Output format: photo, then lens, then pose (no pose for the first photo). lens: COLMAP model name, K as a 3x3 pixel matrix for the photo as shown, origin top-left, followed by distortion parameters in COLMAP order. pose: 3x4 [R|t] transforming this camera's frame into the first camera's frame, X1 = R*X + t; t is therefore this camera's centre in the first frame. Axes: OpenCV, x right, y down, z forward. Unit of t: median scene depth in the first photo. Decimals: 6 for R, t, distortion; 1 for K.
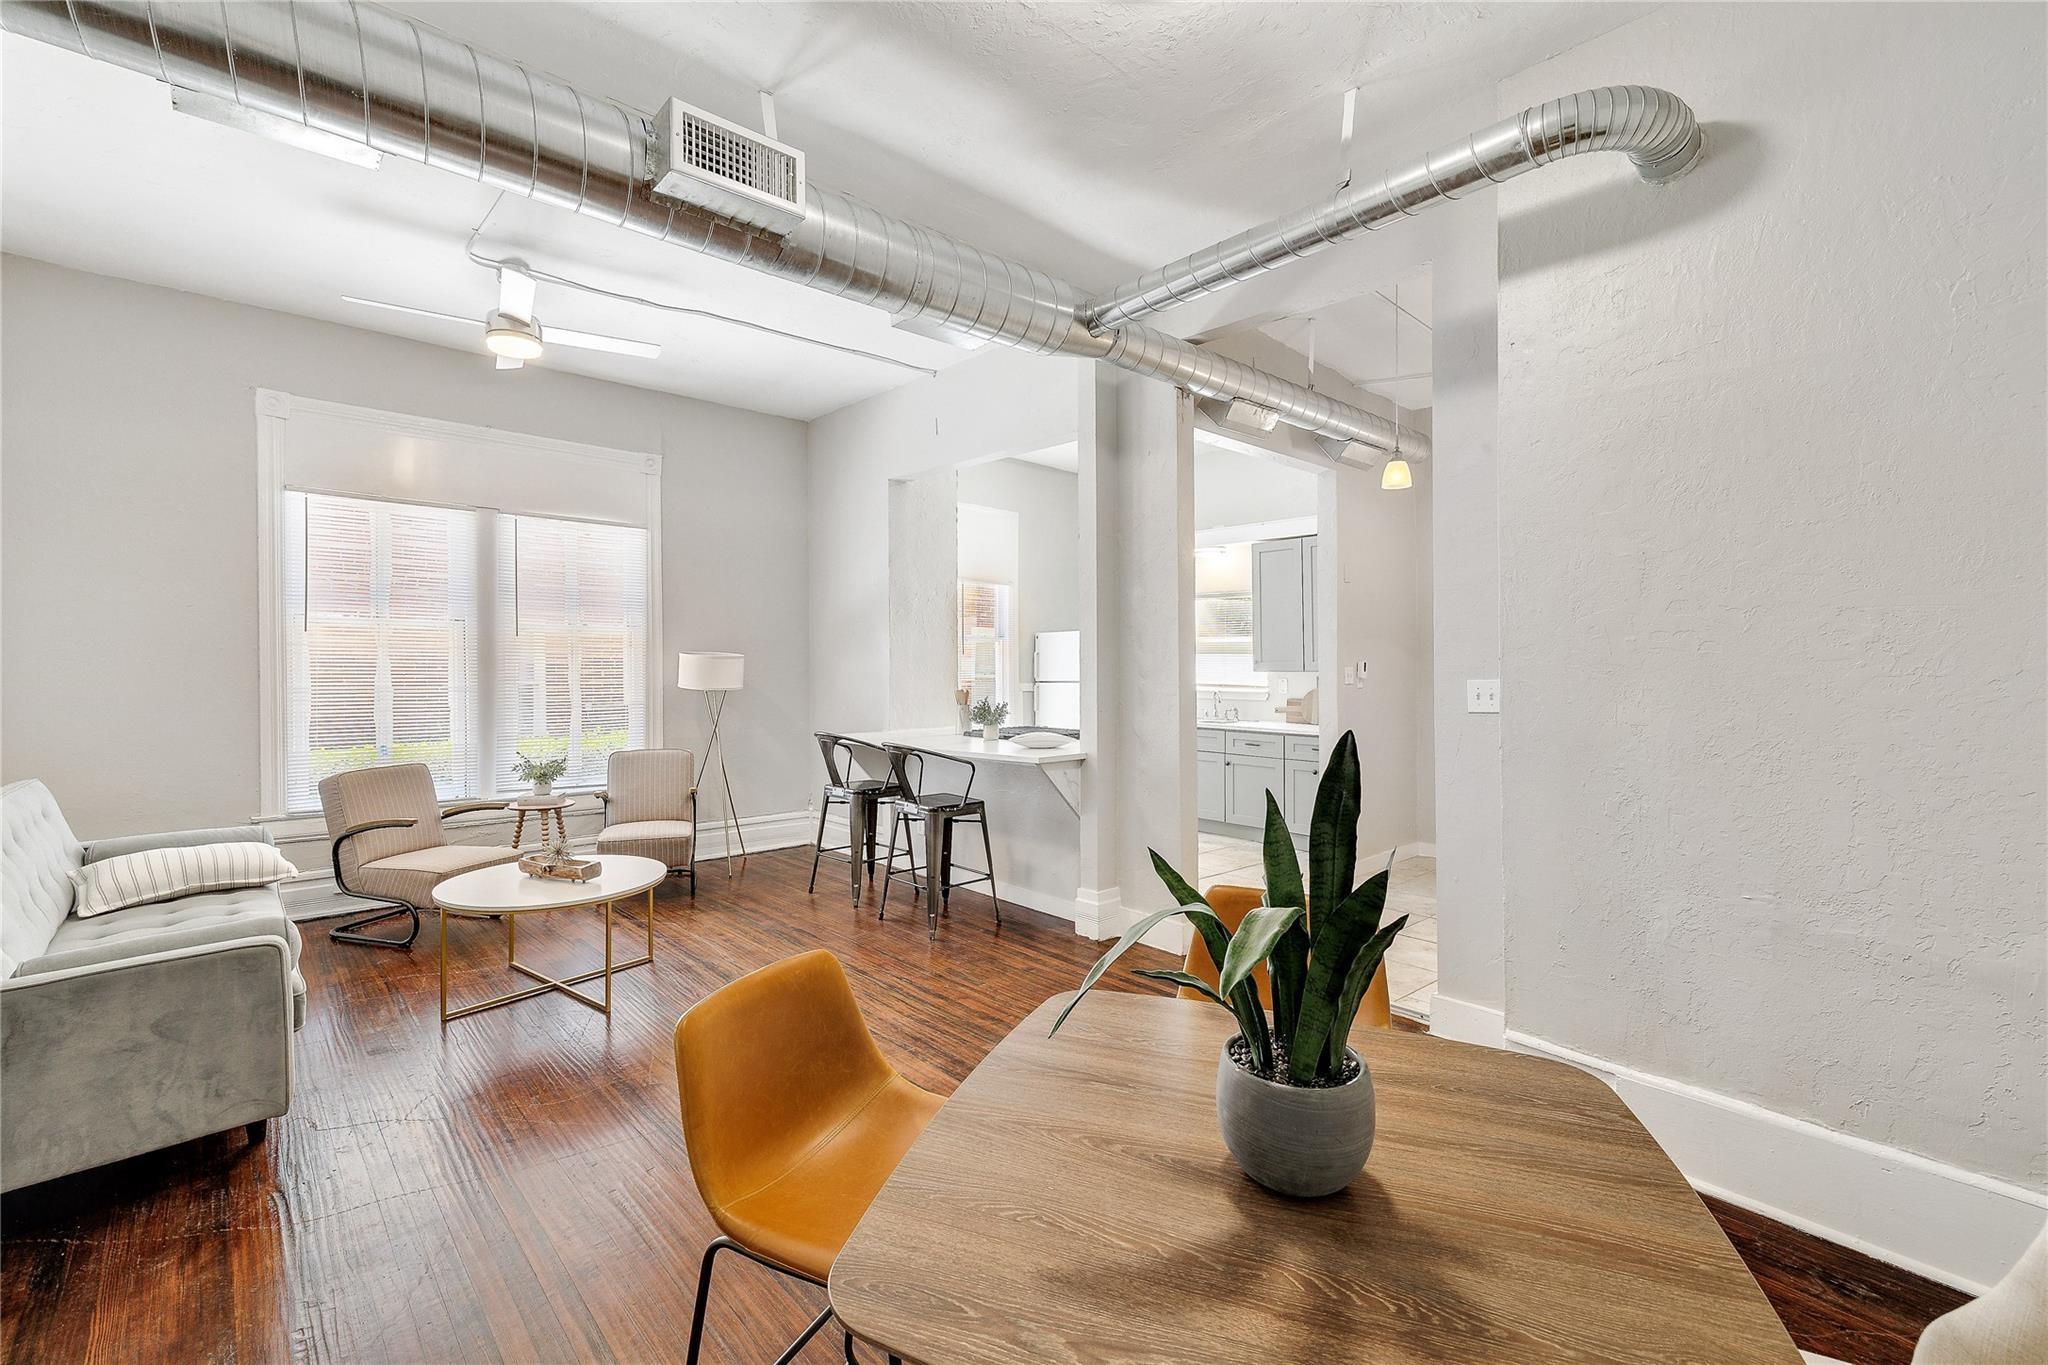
lens RADIAL K [[888.9, 0, 1024.3], [0, 888.9, 676.3], [0, 0, 1]] dist [0.003755, 0.000484]
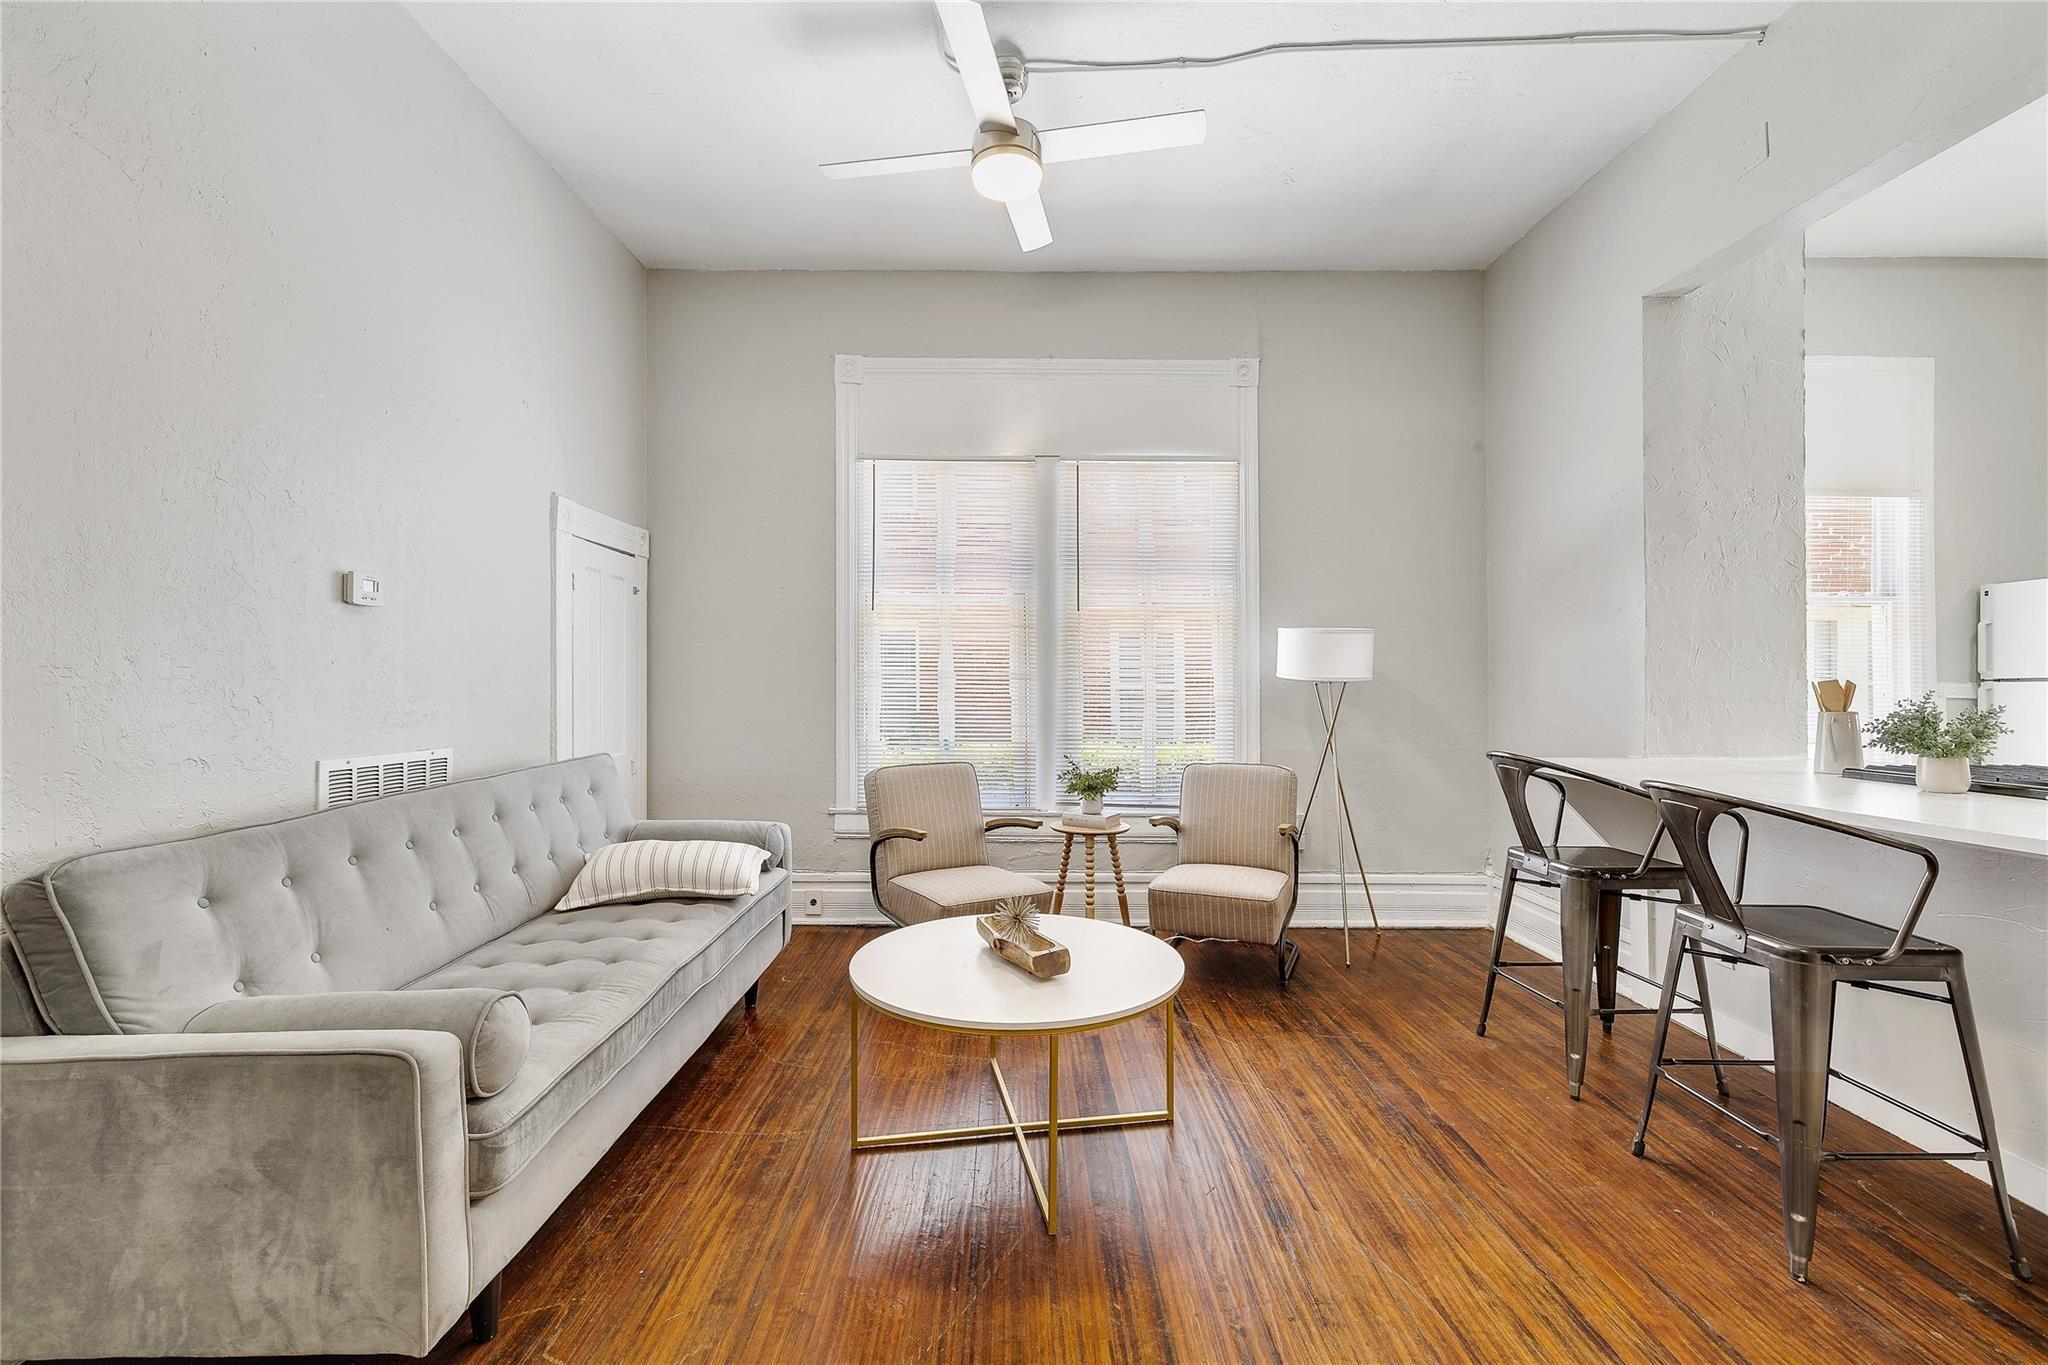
lens RADIAL K [[888.9, 0, 1007.8], [0, 888.9, 678.6], [0, 0, 1]] dist [0.003755, 0.000484]
pose [[0.731998, -0.001801, -0.681305, -0.086015], [-0.010000, 0.999860, -0.013387, 0.031837], [0.681234, 0.016612, 0.731877, 0.437870]]
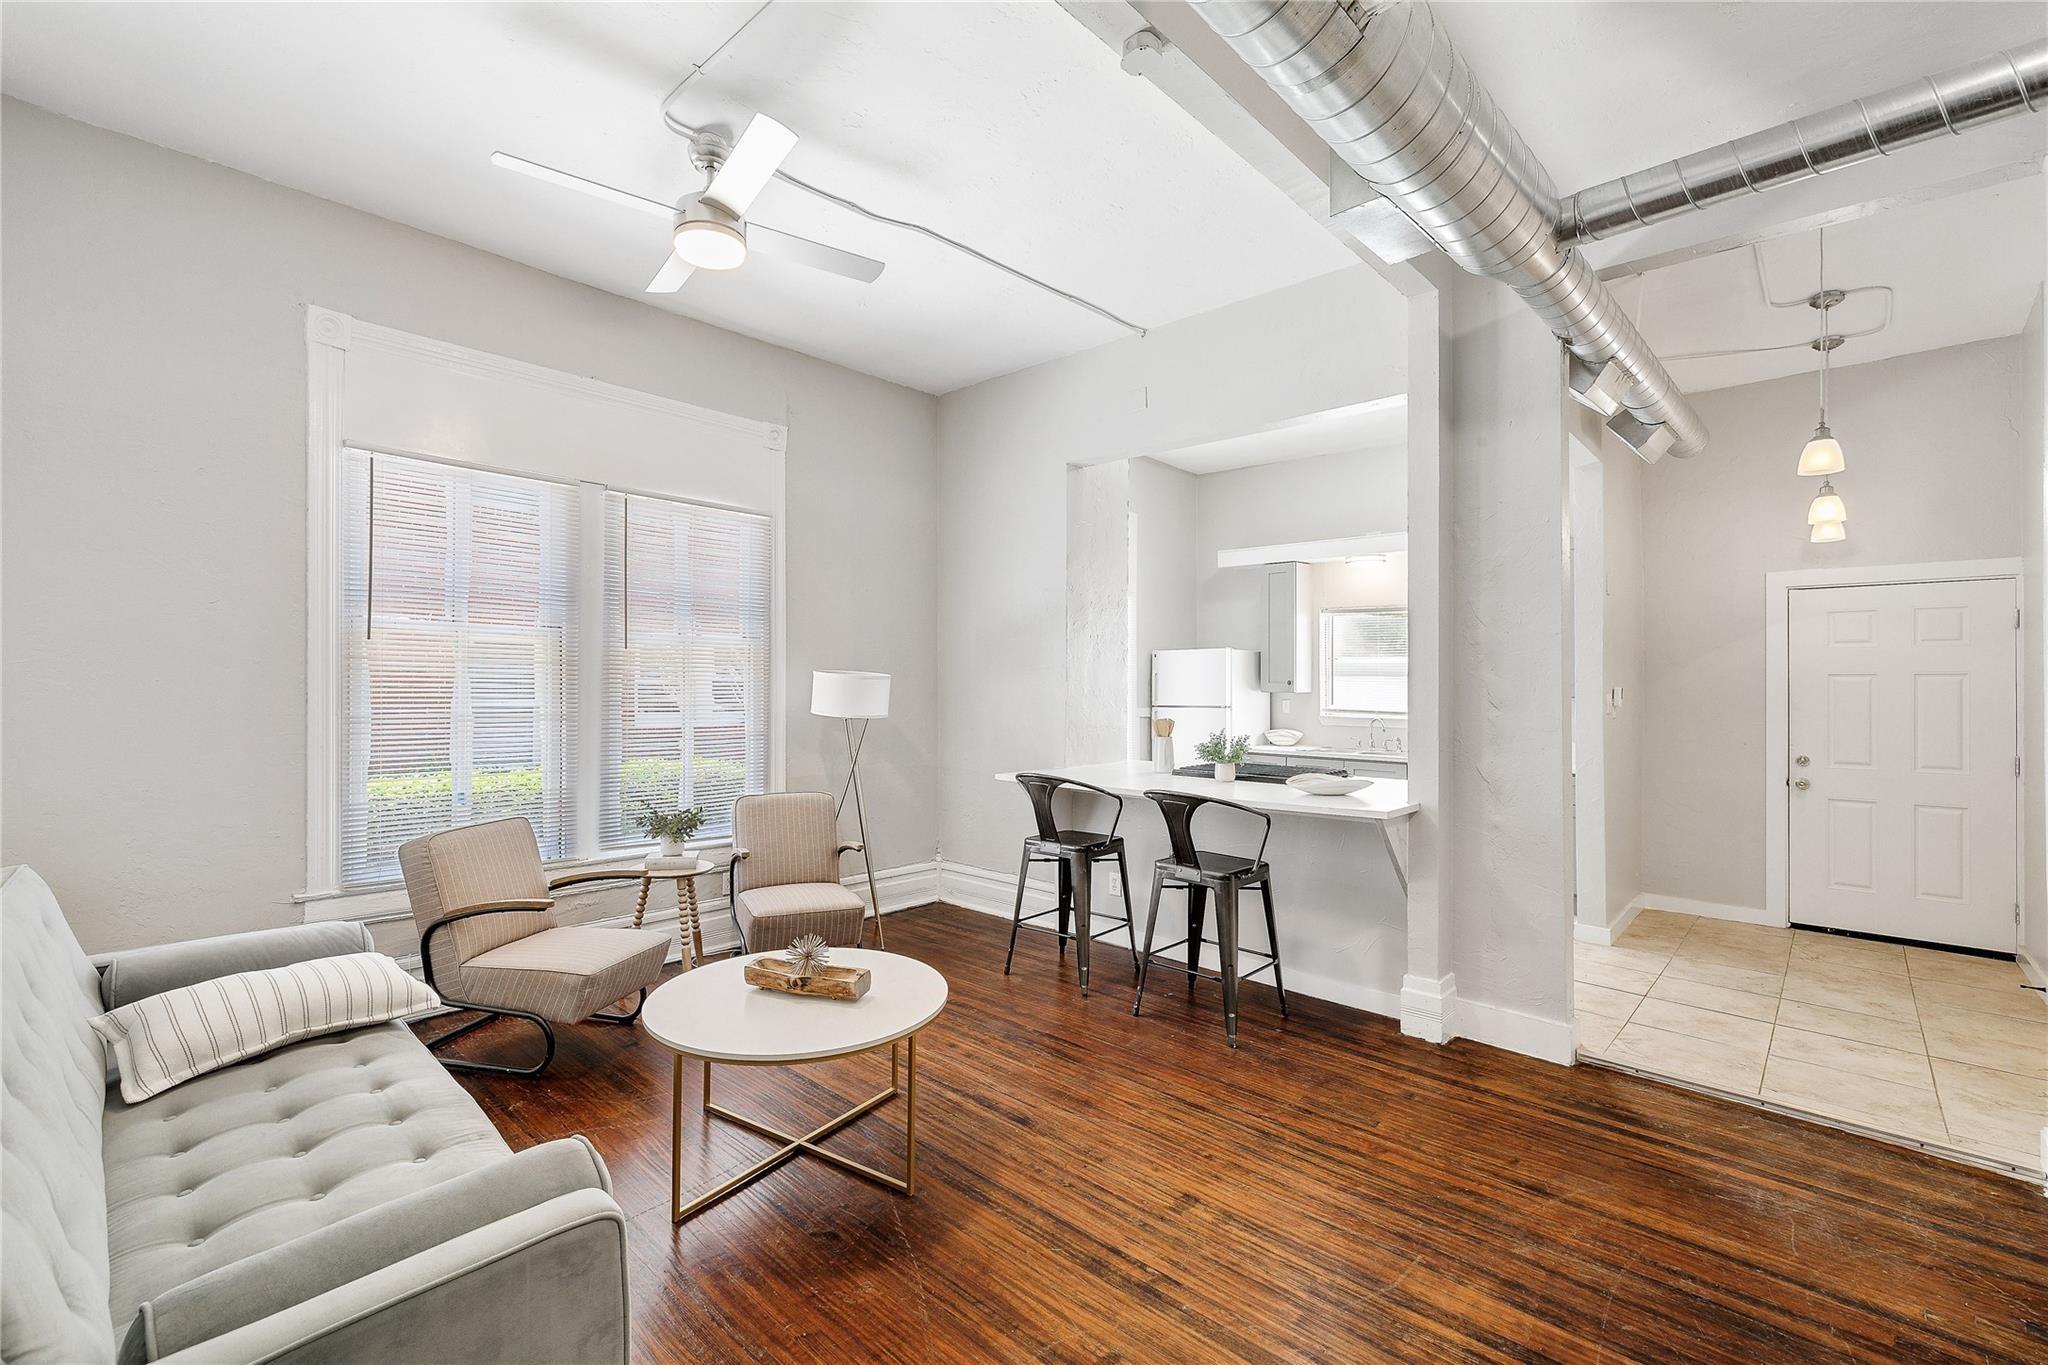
lens RADIAL K [[888.9, 0, 1012.0], [0, 888.9, 687.0], [0, 0, 1]] dist [0.003755, 0.000484]
pose [[0.997407, 0.005947, 0.071719, -0.337409], [-0.005295, 0.999943, -0.009277, -0.006945], [-0.071770, 0.008873, 0.997382, 0.234557]]
